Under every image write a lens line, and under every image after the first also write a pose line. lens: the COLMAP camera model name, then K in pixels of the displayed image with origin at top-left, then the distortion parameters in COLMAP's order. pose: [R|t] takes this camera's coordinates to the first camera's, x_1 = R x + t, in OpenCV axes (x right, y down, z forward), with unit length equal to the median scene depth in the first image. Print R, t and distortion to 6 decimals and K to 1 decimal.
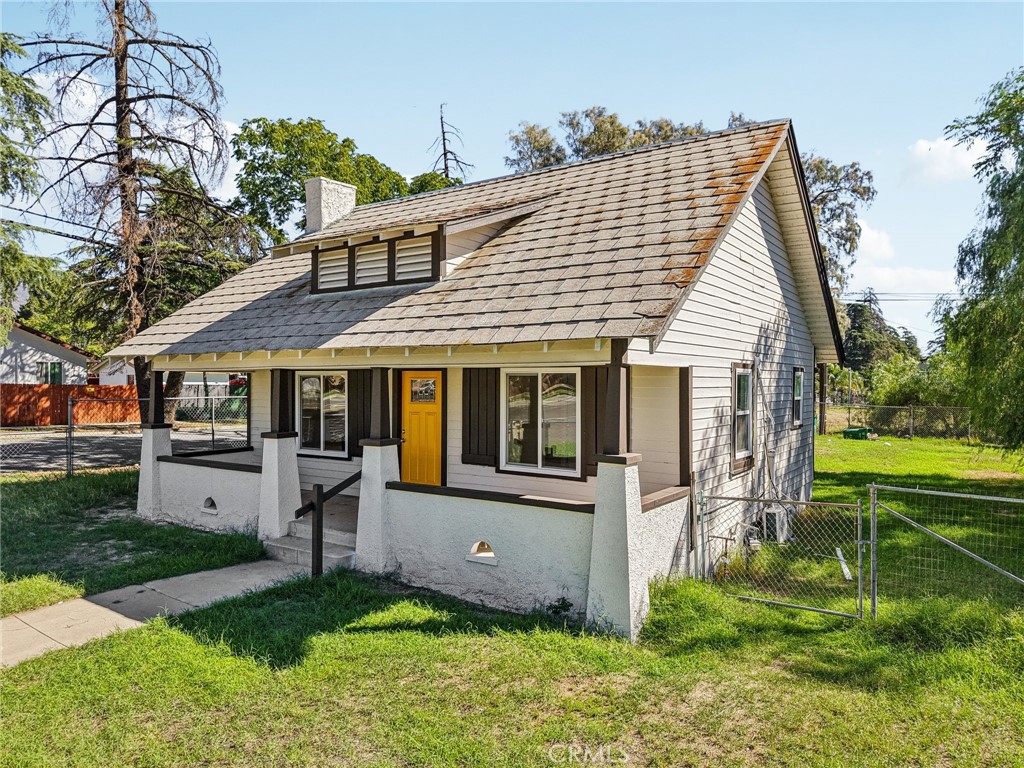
lens RADIAL K [[690.3, 0, 506.0], [0, 690.3, 385.9], [0, 0, 1]] dist [0.009442, -0.000356]
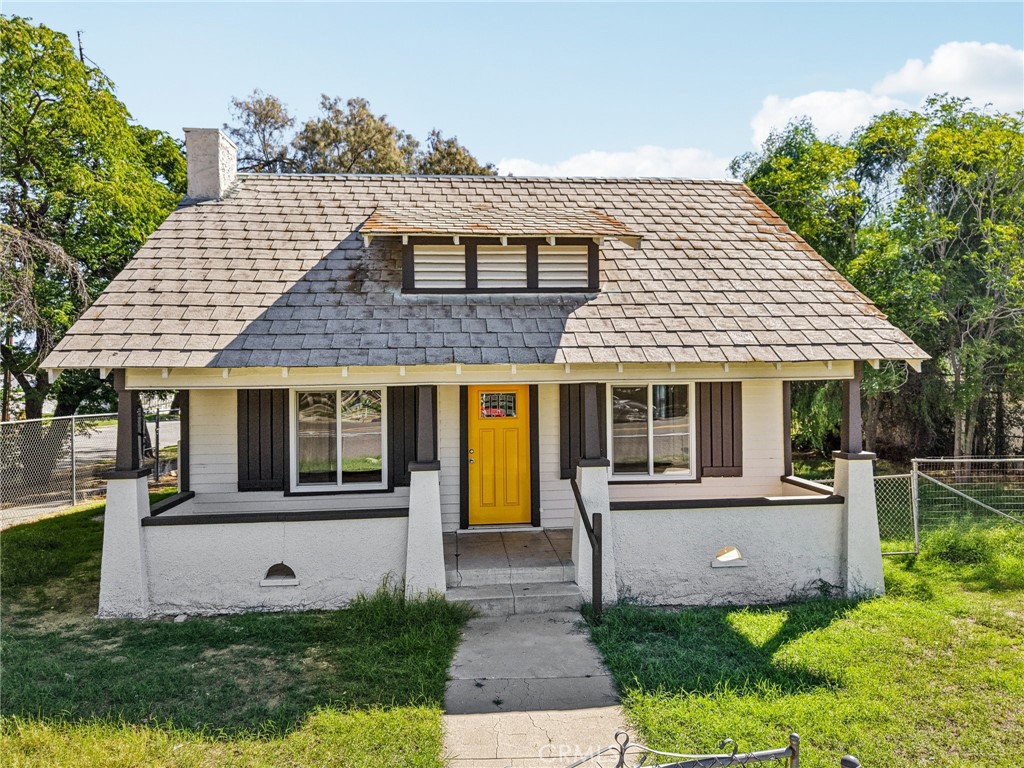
lens RADIAL K [[690.3, 0, 506.0], [0, 690.3, 385.9], [0, 0, 1]] dist [0.009442, -0.000356]
pose [[0.771170, -0.016508, 0.636416, -0.769837], [0.017578, 0.999835, 0.004635, -0.026012], [-0.636387, 0.007613, 0.771332, 0.312161]]
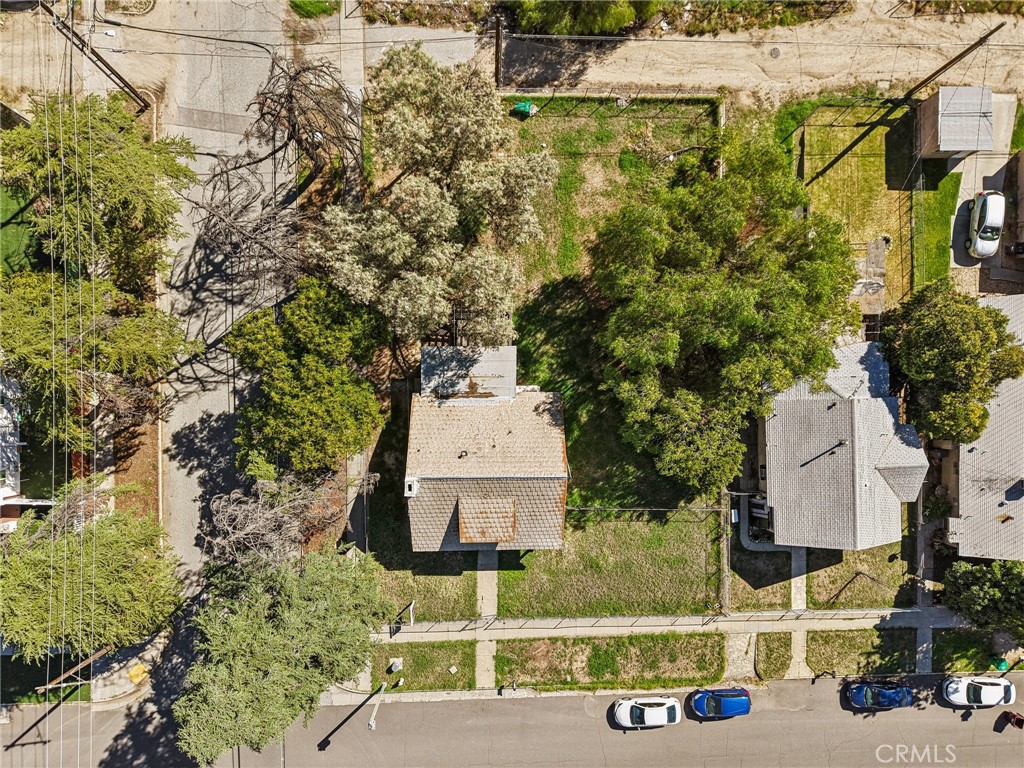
lens RADIAL K [[690.3, 0, 506.0], [0, 690.3, 385.9], [0, 0, 1]] dist [0.009442, -0.000356]
pose [[0.819277, -0.573336, 0.008408, 0.411609], [-0.022314, -0.017227, 0.999603, -4.598762], [-0.572963, -0.819139, -0.026908, 1.845964]]
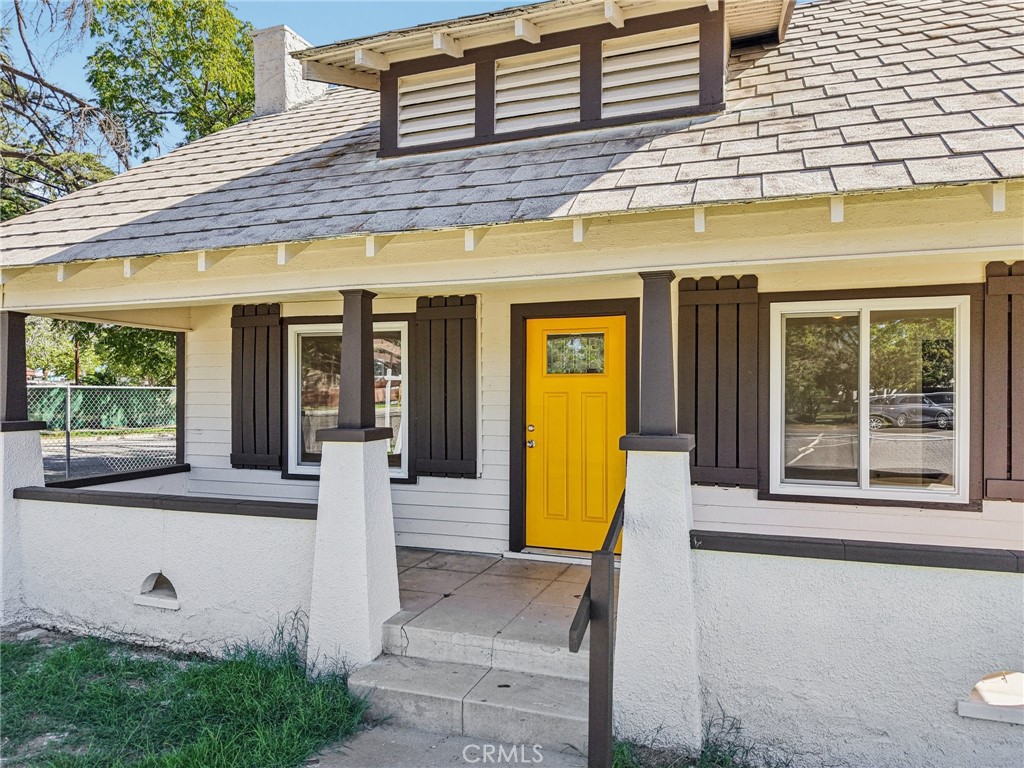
lens RADIAL K [[687.7, 0, 499.3], [0, 687.7, 396.6], [0, 0, 1]] dist [0.003181, -0.001691]
pose [[0.969129, -0.002241, 0.246544, -0.347761], [0.002158, 0.999997, 0.000609, 0.045437], [-0.246545, -0.000059, 0.969131, 0.530306]]
